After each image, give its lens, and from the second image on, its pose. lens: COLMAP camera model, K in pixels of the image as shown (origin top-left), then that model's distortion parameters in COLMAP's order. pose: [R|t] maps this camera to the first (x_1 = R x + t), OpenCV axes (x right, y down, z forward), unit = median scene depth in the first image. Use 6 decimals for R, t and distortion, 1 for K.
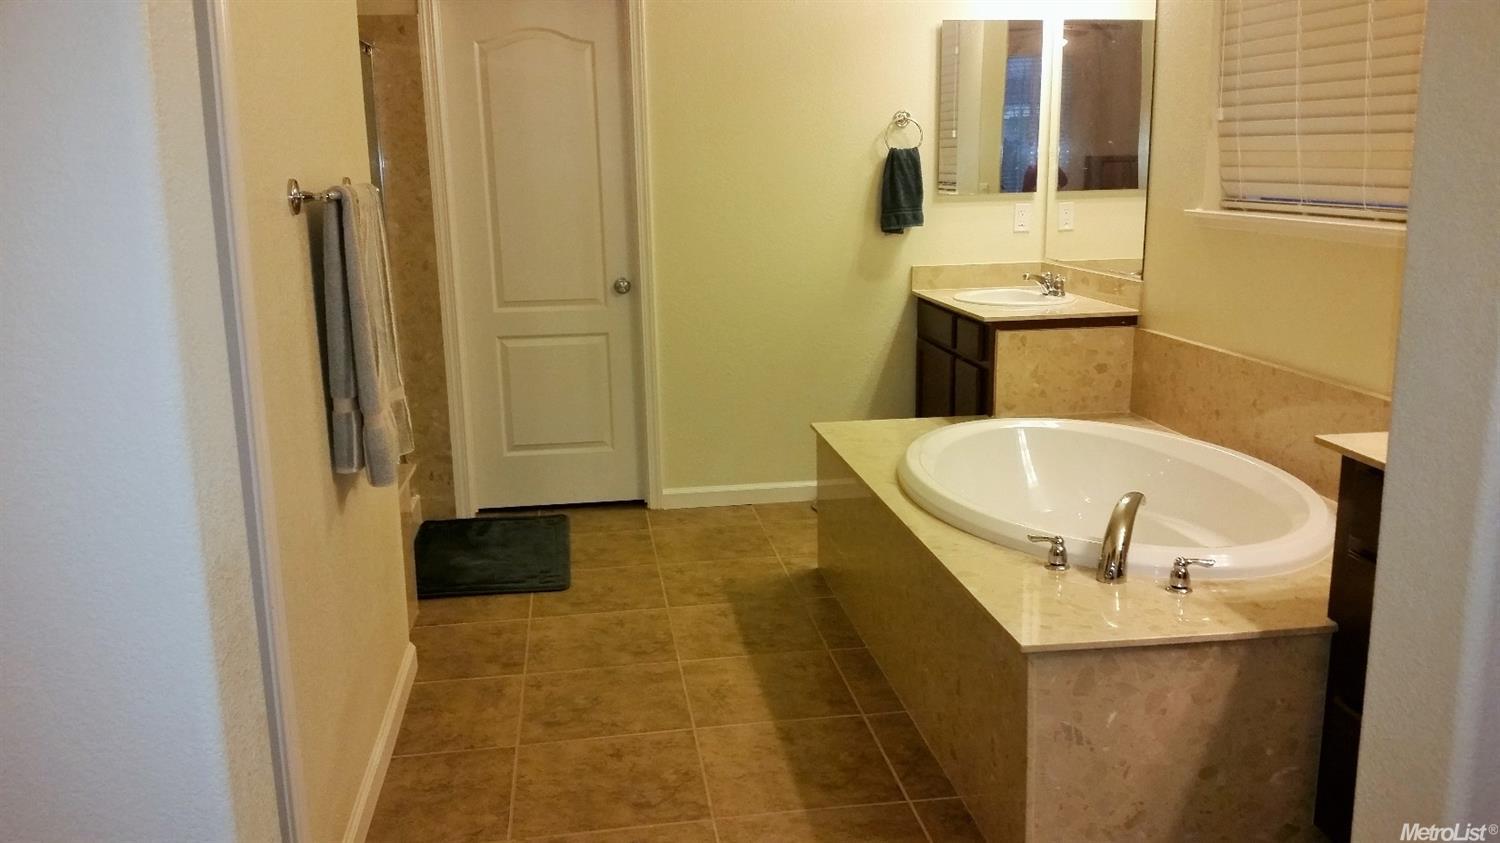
lens RADIAL K [[1237.6, 0, 755.8], [0, 1237.6, 441.2], [0, 0, 1]] dist [0.128184, -0.328919]
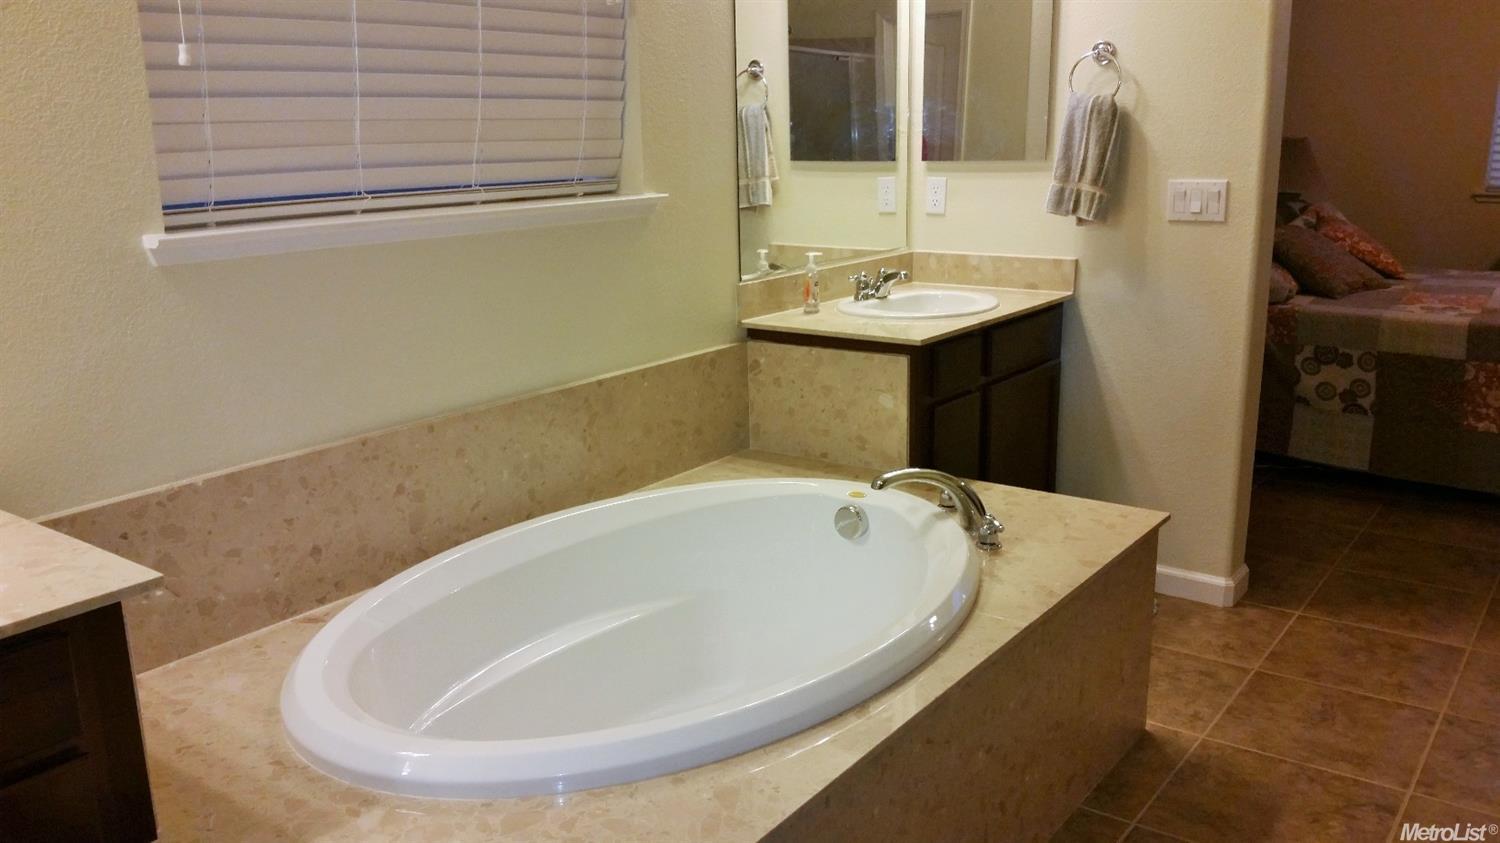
lens RADIAL K [[1237.6, 0, 755.8], [0, 1237.6, 441.2], [0, 0, 1]] dist [0.128184, -0.328919]
pose [[-0.710718, -0.153734, 0.686474, -0.218896], [0.179052, 0.904159, 0.387861, -0.299670], [-0.680309, 0.398574, -0.615076, 1.340884]]
